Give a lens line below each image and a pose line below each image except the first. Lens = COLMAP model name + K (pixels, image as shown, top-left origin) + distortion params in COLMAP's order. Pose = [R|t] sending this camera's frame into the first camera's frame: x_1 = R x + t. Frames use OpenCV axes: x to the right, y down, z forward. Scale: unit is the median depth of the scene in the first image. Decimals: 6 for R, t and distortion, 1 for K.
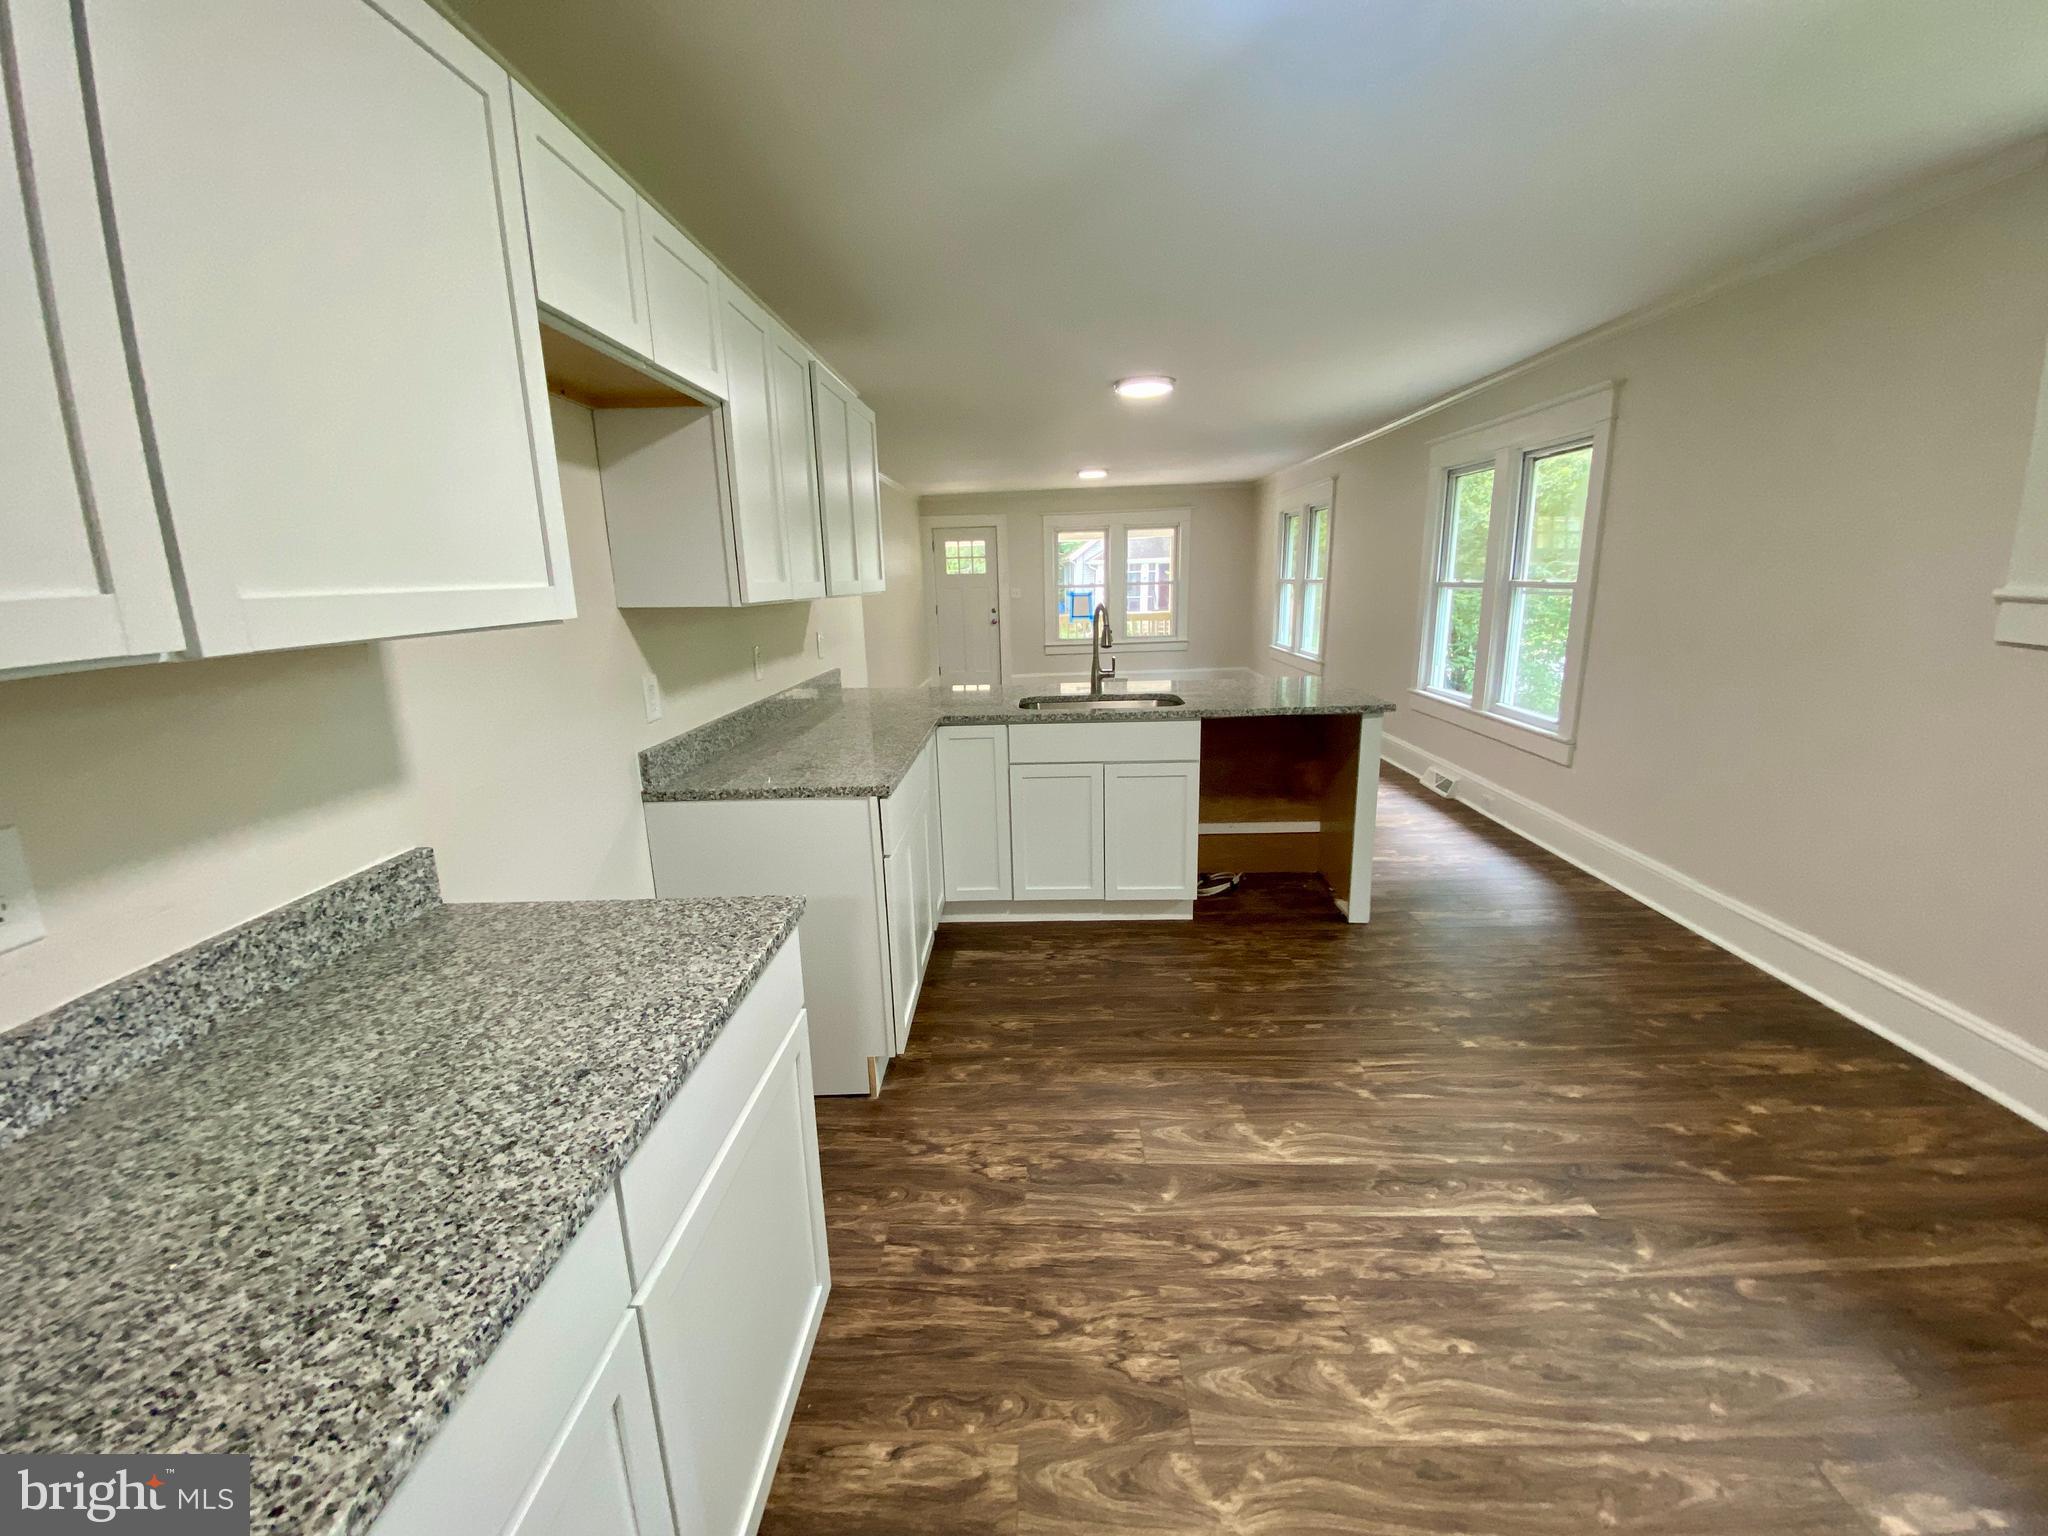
lens RADIAL K [[830.0, 0, 1016.8], [0, 830.0, 765.2], [0, 0, 1]] dist [0.039921, -0.024938]
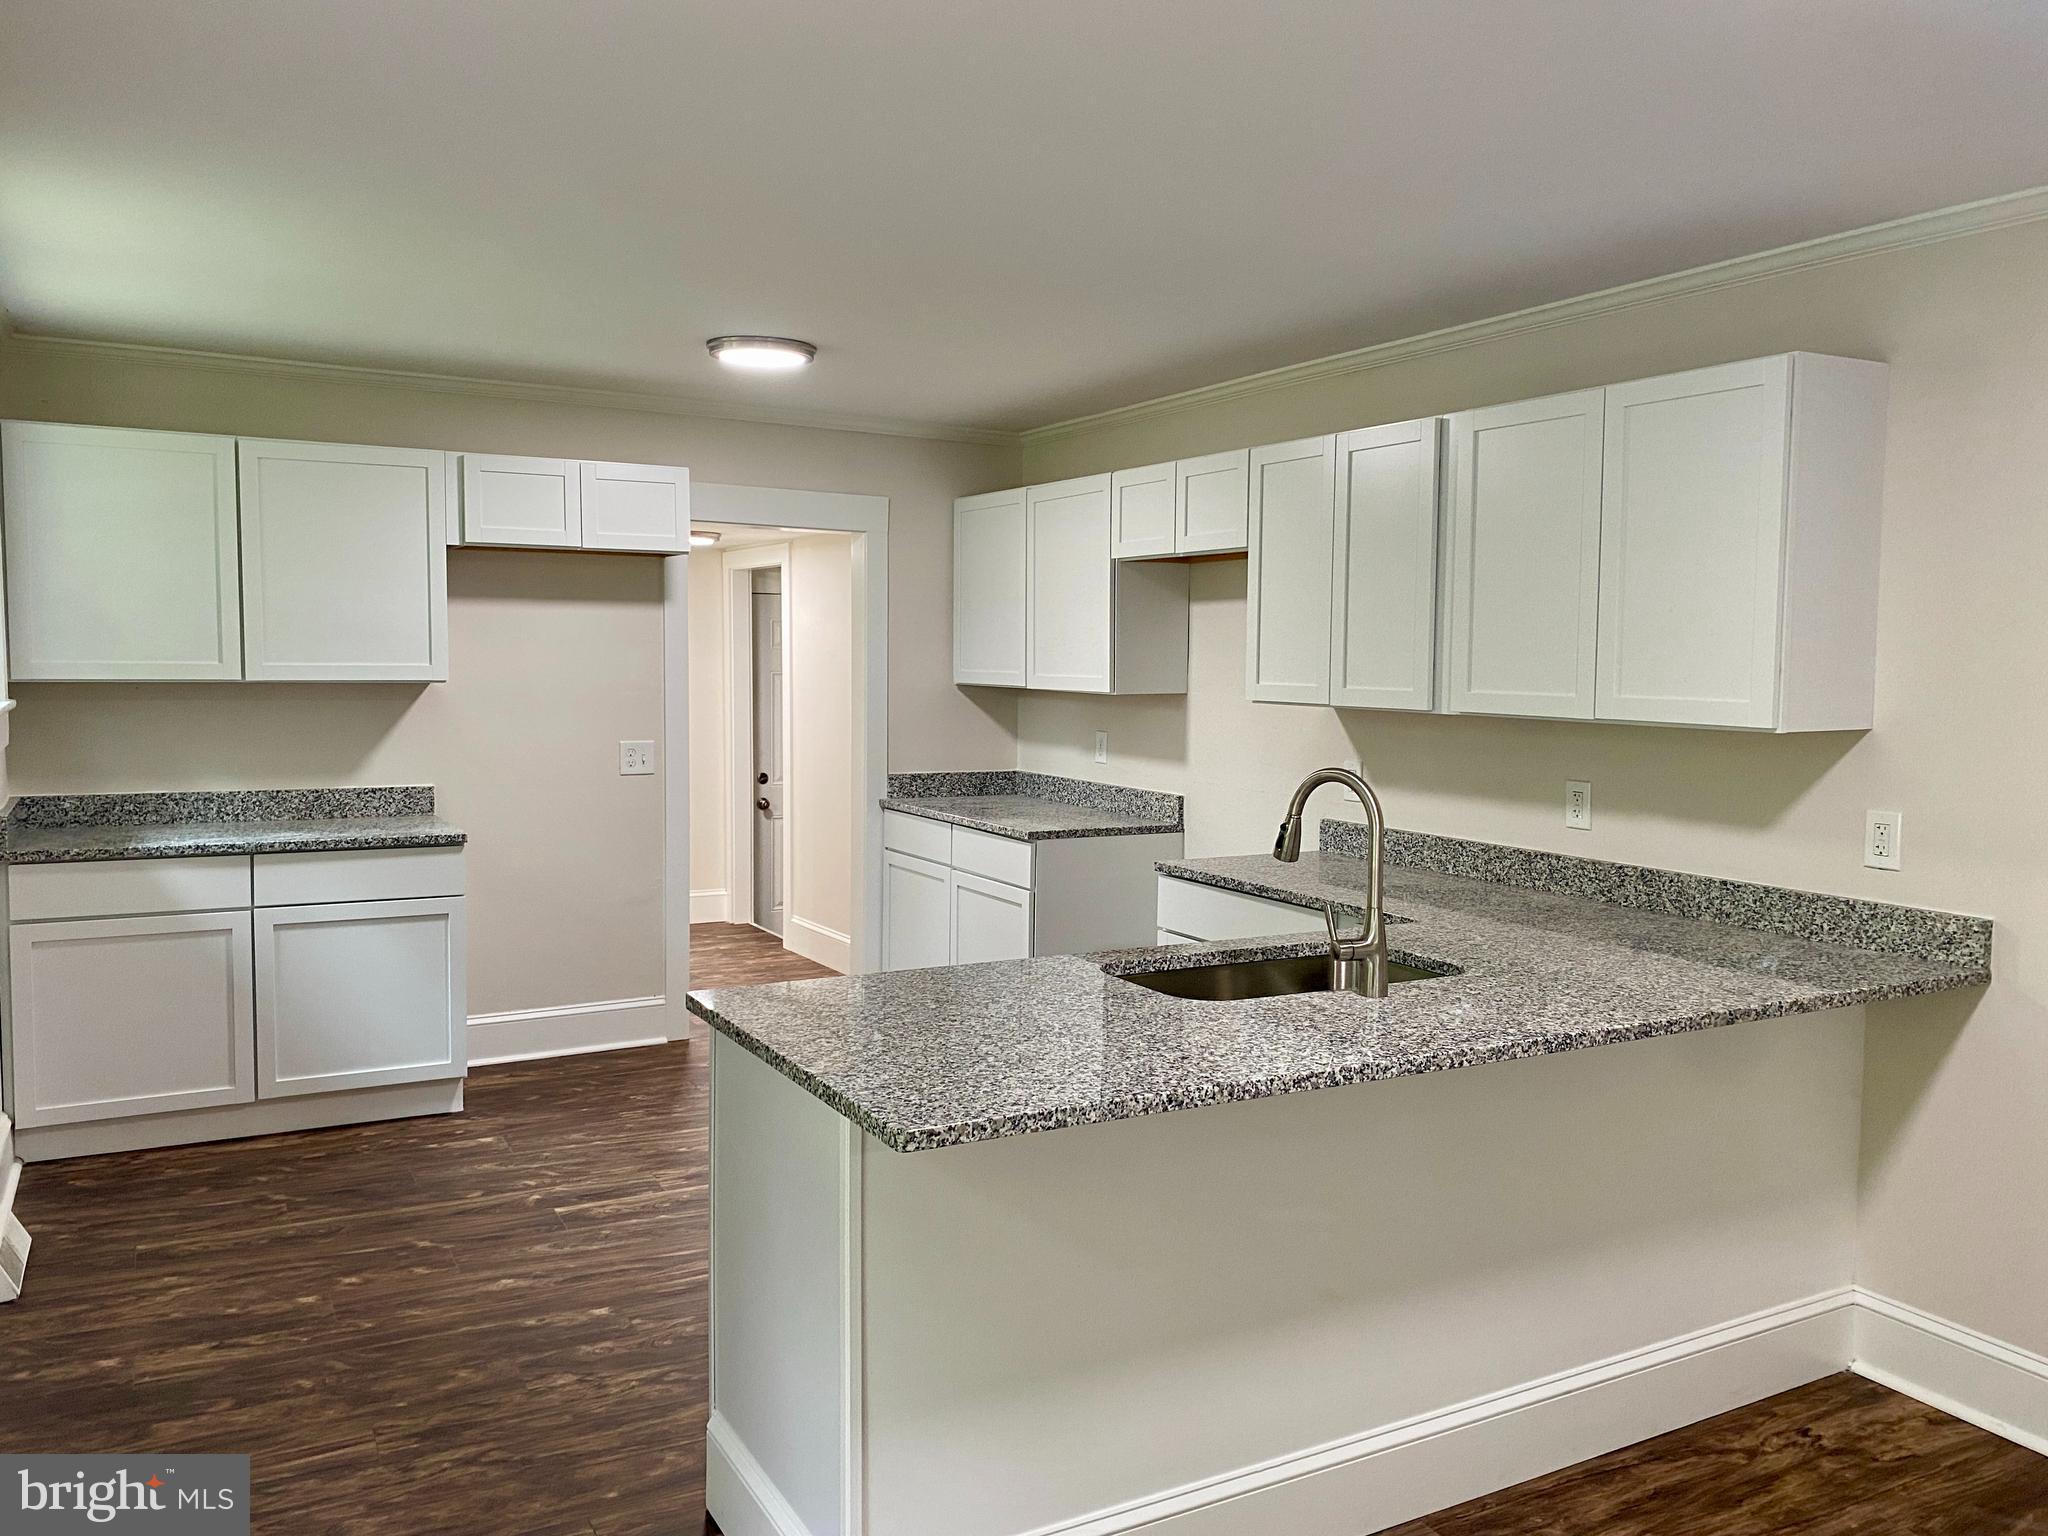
lens RADIAL K [[1580.4, 0, 1030.6], [0, 1580.4, 741.3], [0, 0, 1]] dist [0.015227, -0.010519]
pose [[-0.851464, 0.047074, -0.522296, 1.231903], [-0.102576, 0.961774, 0.253907, -0.721796], [0.514283, 0.269768, -0.814088, 2.932014]]
